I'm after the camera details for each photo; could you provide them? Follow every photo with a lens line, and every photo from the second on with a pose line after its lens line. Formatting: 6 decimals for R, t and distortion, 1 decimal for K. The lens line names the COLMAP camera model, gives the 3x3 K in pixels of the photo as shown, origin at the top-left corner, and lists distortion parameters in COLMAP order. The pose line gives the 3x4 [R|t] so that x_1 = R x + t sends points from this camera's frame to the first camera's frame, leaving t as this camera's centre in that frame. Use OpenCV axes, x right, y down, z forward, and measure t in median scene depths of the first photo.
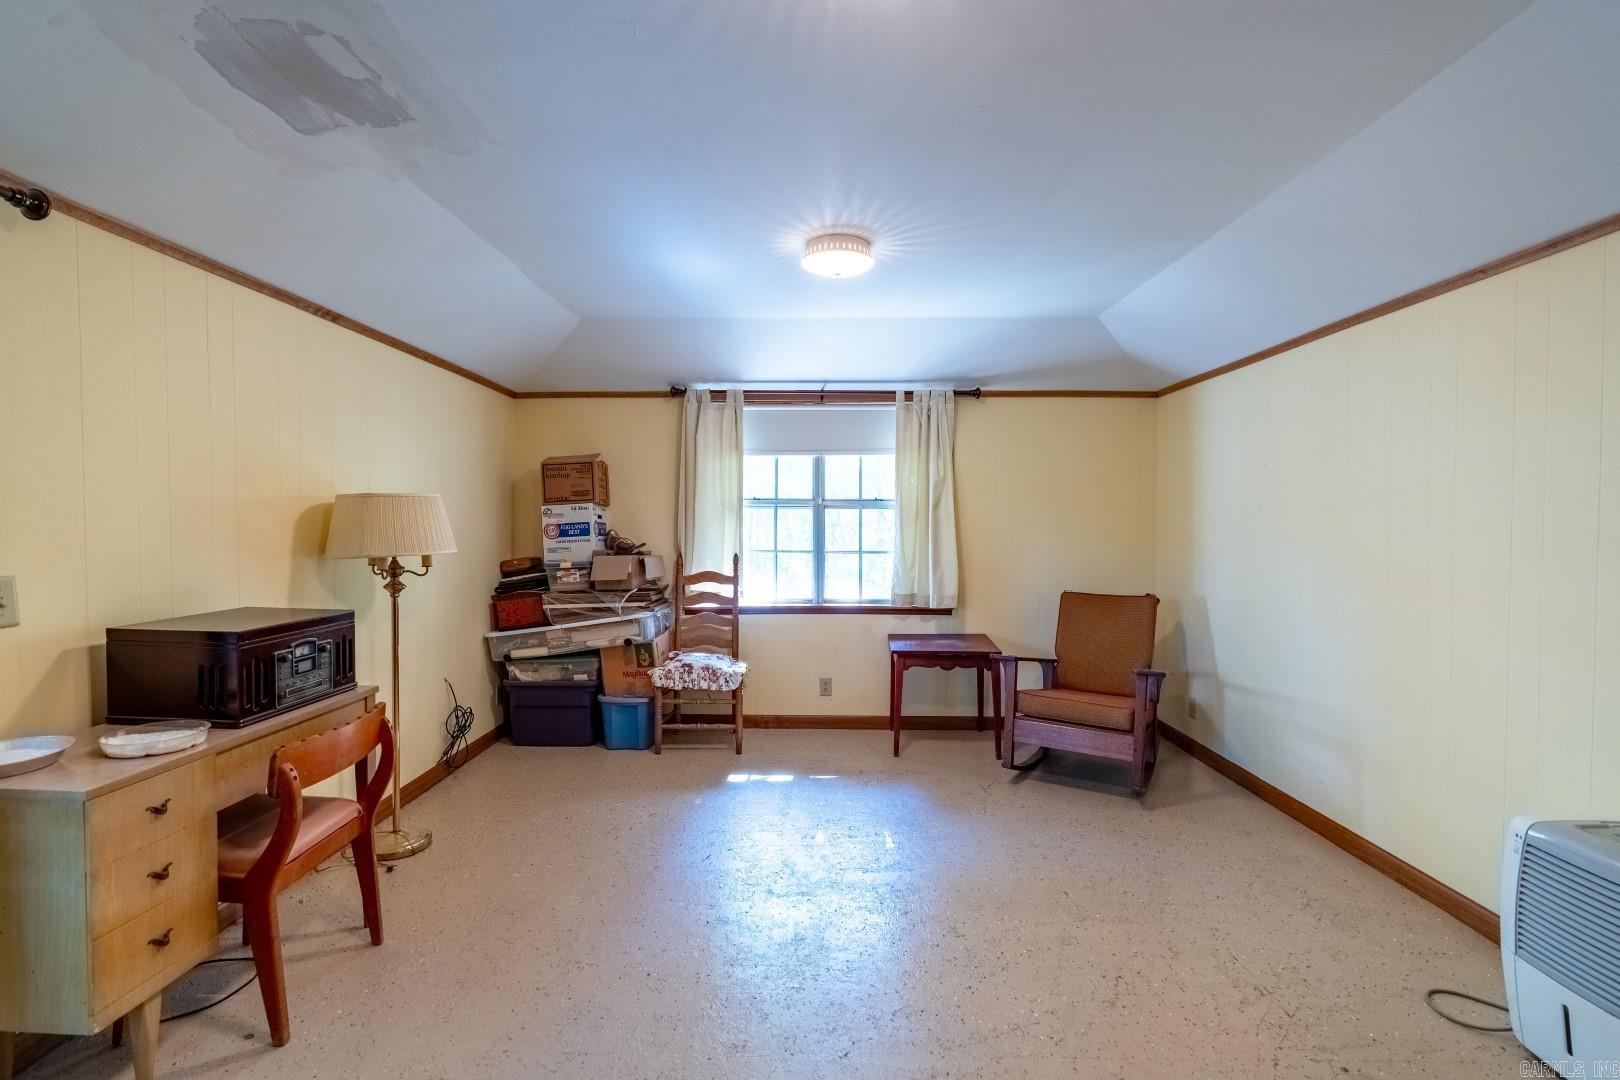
lens RADIAL K [[727.5, 0, 810.1], [0, 727.5, 540.5], [0, 0, 1]] dist [-0.011785, 0.004865]
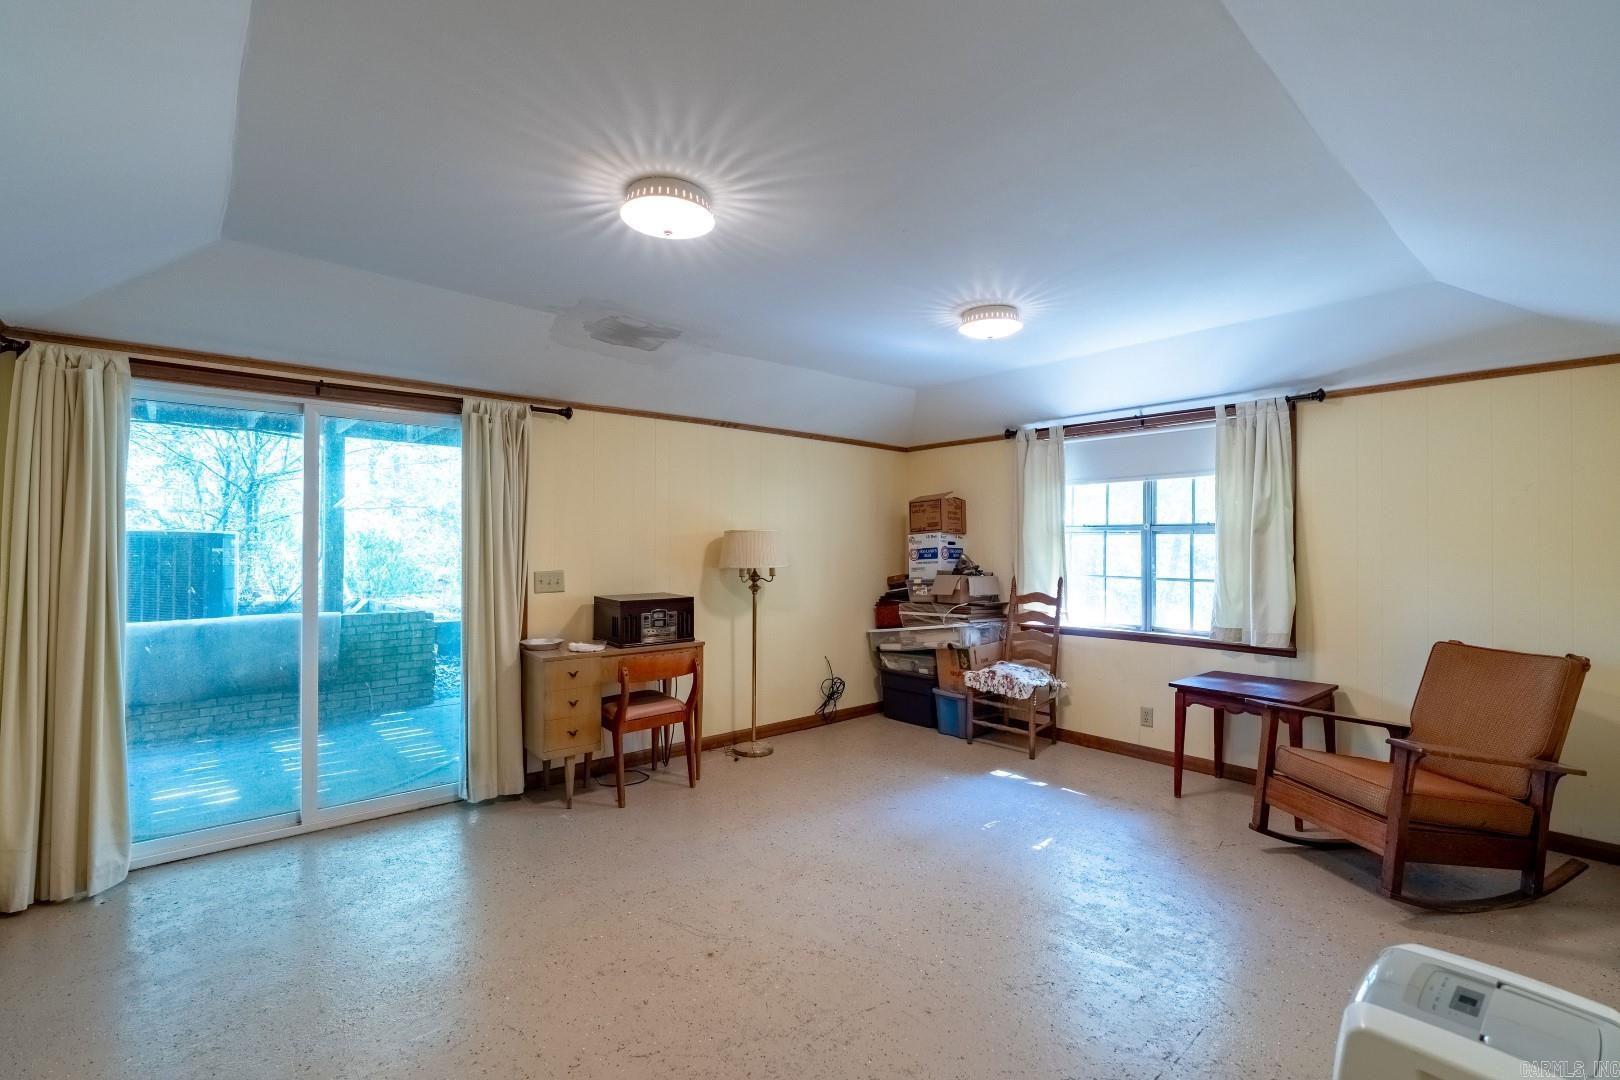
lens RADIAL K [[727.5, 0, 809.4], [0, 727.5, 537.9], [0, 0, 1]] dist [-0.011785, 0.004865]
pose [[0.667086, -0.007012, -0.744947, 0.480772], [-0.020237, 0.999416, -0.027529, -0.003021], [0.744705, 0.033440, 0.666555, 0.007629]]
